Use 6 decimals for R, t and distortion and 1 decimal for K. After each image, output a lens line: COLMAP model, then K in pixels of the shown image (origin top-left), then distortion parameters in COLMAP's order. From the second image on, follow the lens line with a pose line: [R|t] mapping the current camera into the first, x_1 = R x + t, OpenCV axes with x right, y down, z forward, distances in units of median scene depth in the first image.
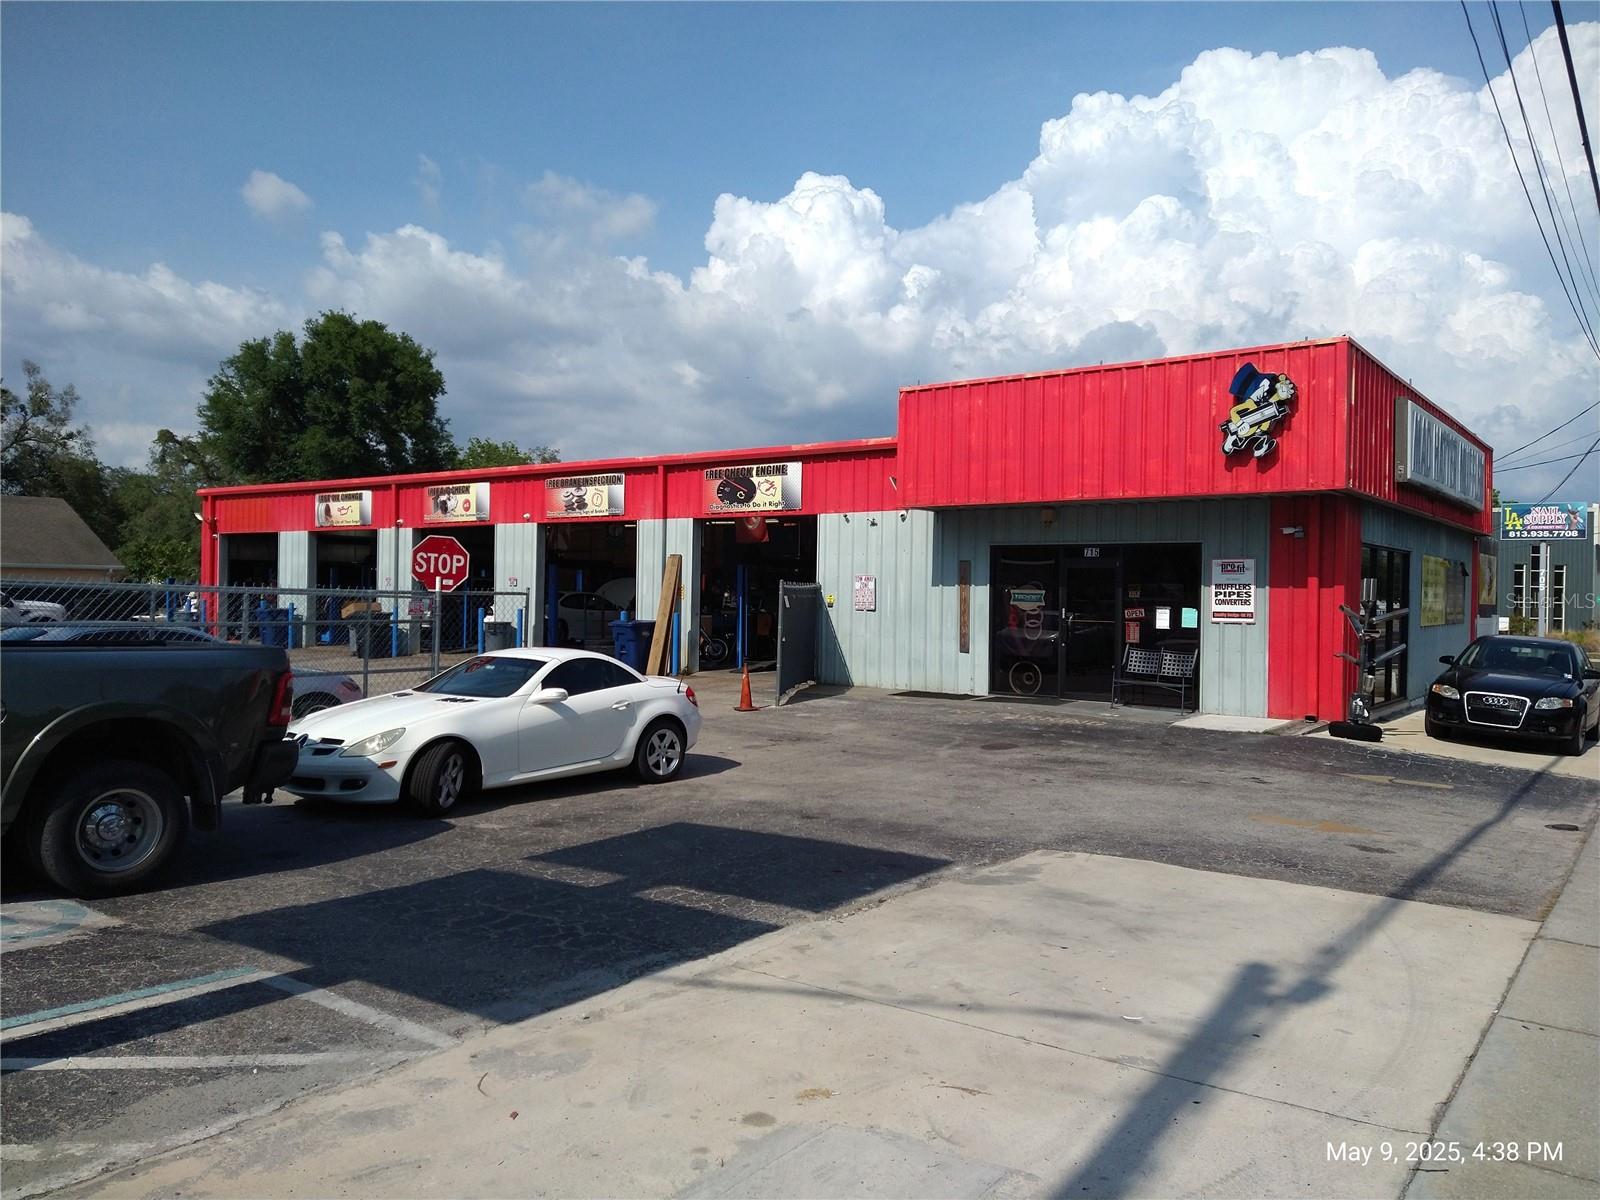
lens RADIAL K [[1166.8, 0, 808.4], [0, 1166.8, 608.3], [0, 0, 1]] dist [0.115784, -0.155321]
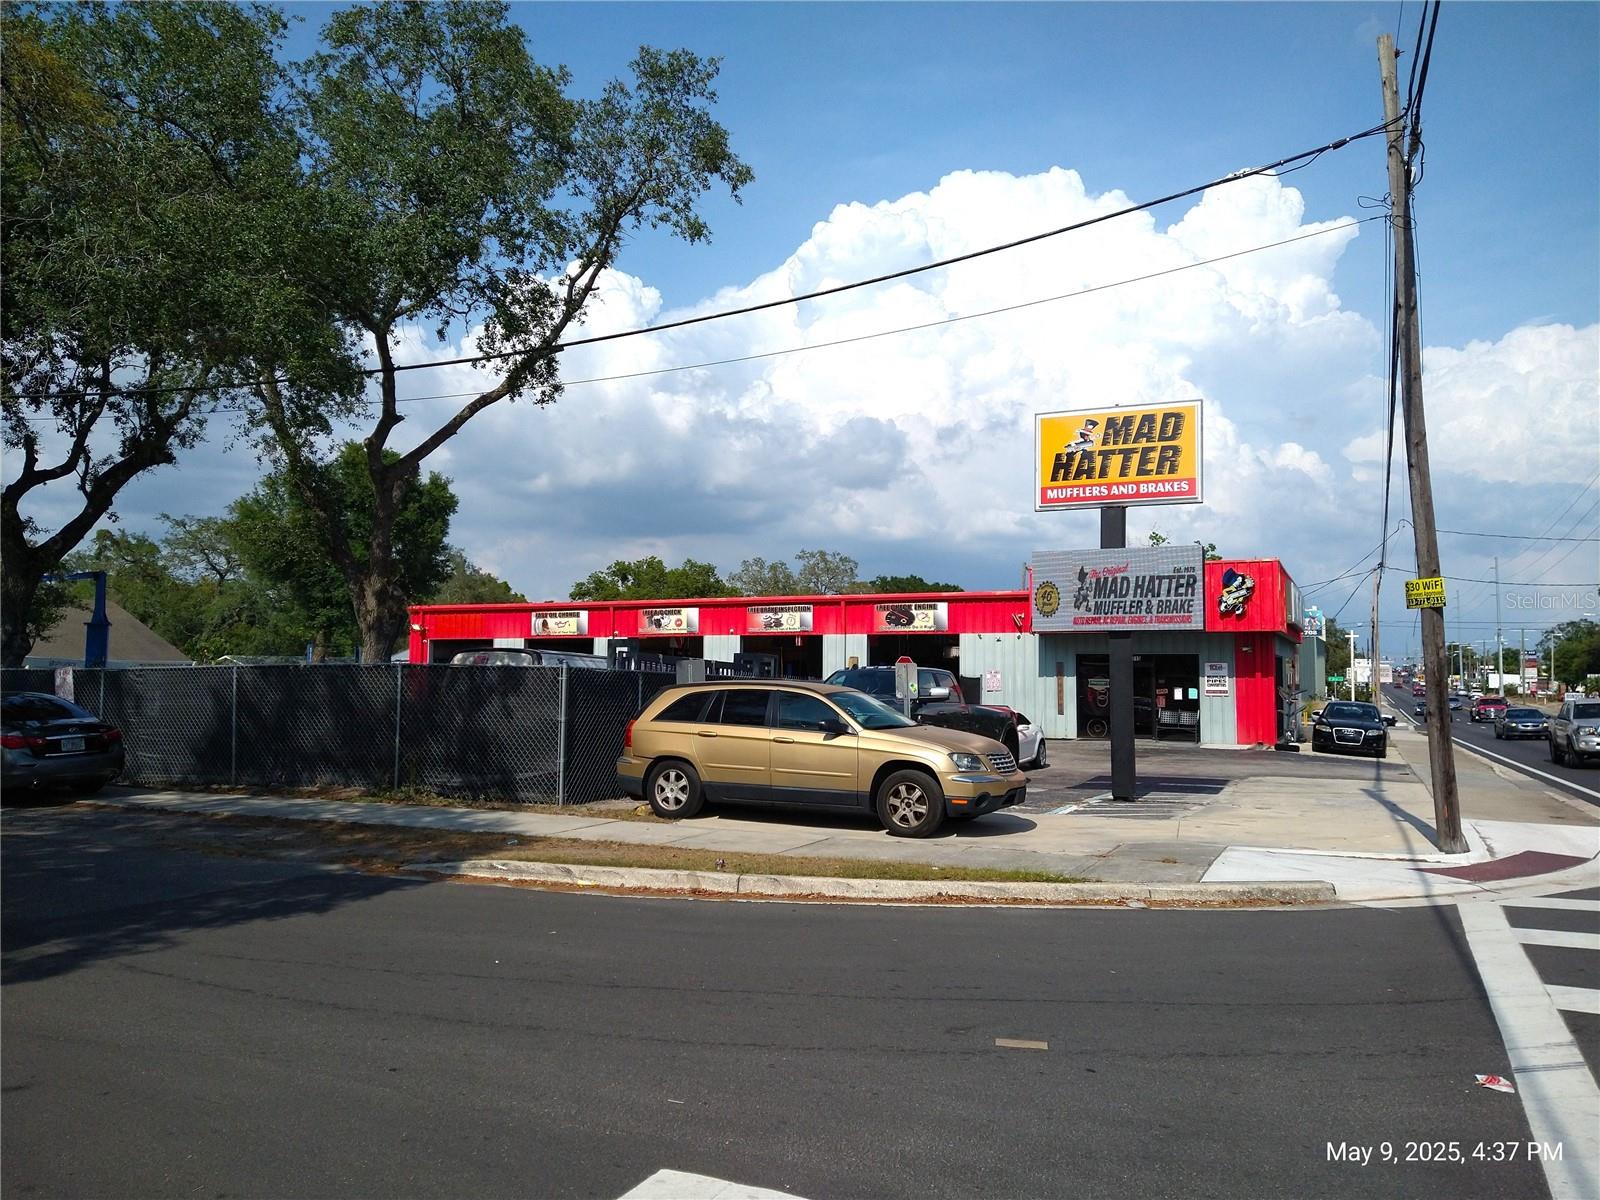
lens RADIAL K [[1181.9, 0, 800.0], [0, 1181.9, 600.0], [0, 0, 1]] dist [0.122718, -0.151471]
pose [[0.979819, 0.003905, 0.199849, -0.524134], [0.010876, 0.997286, -0.072813, -0.006632], [-0.199591, 0.073517, 0.977117, -0.590692]]
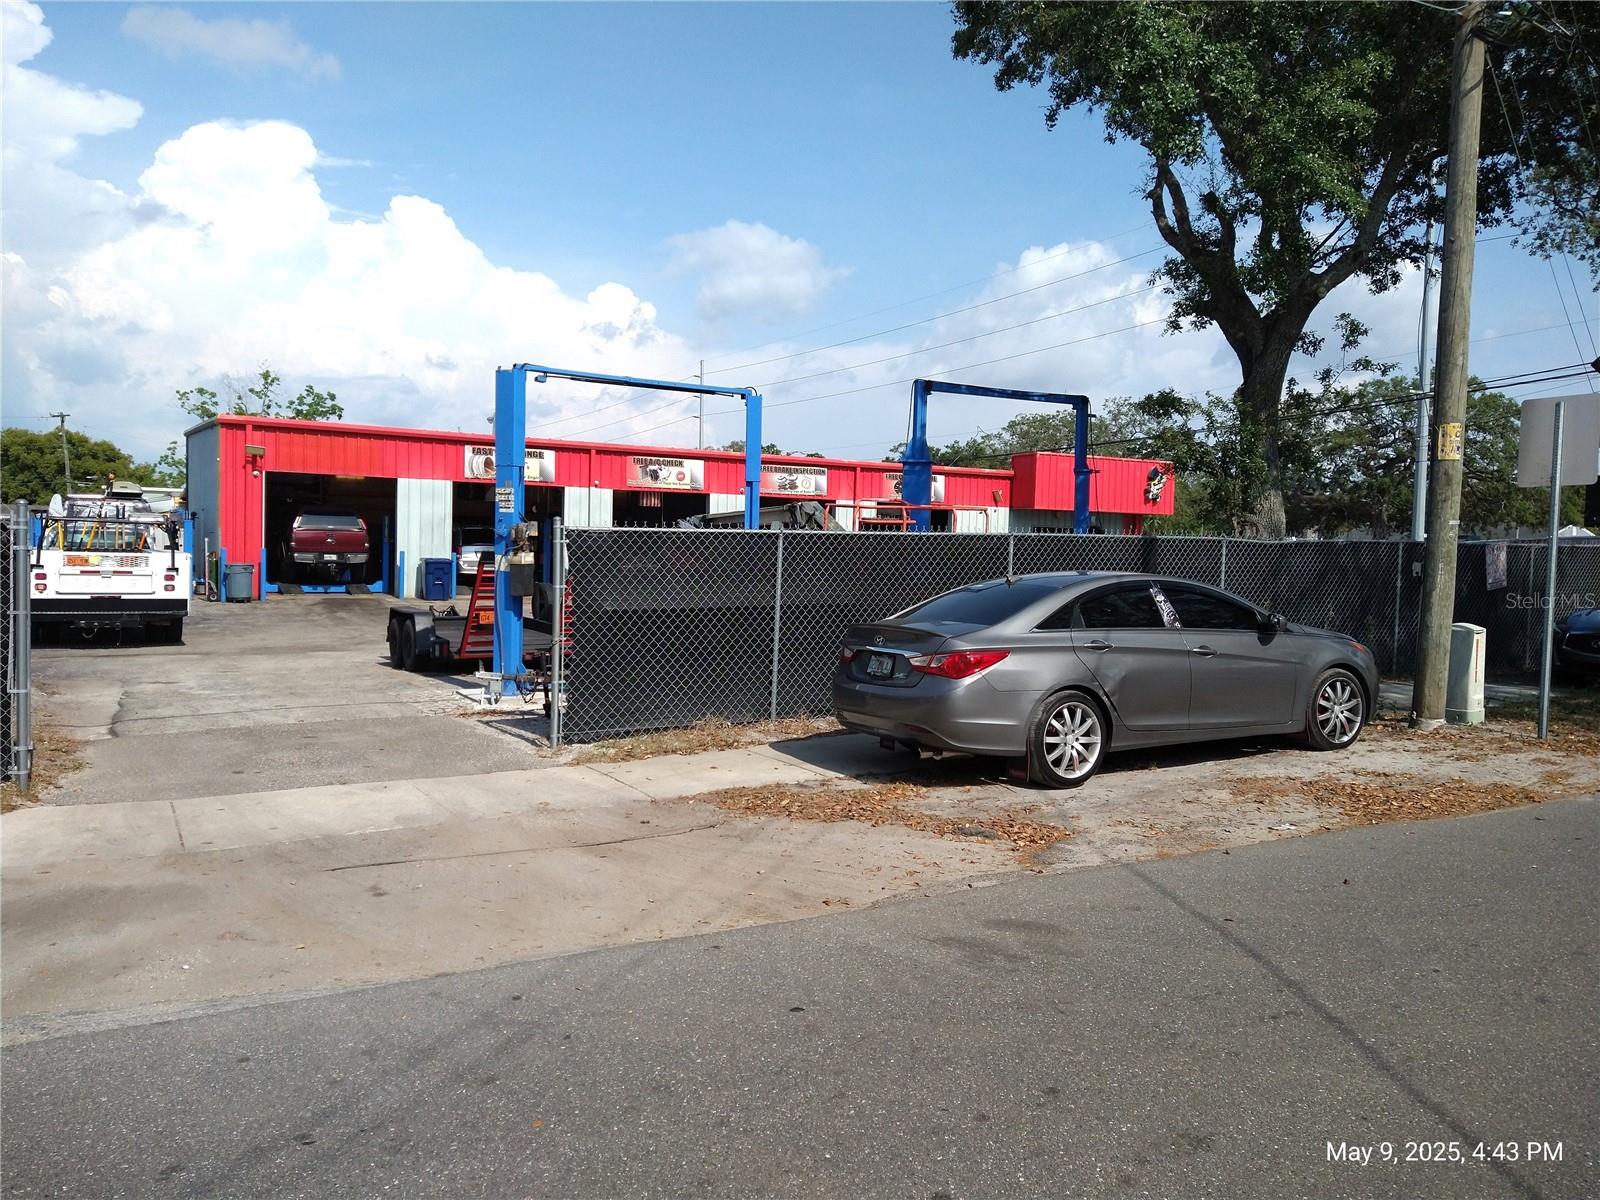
lens RADIAL K [[1183.9, 0, 795.0], [0, 1183.9, 594.7], [0, 0, 1]] dist [0.127893, -0.169704]
pose [[0.399998, -0.038019, 0.915727, -1.688995], [-0.004146, 0.999054, 0.043290, -0.019240], [-0.916506, -0.021113, 0.399462, 0.447736]]
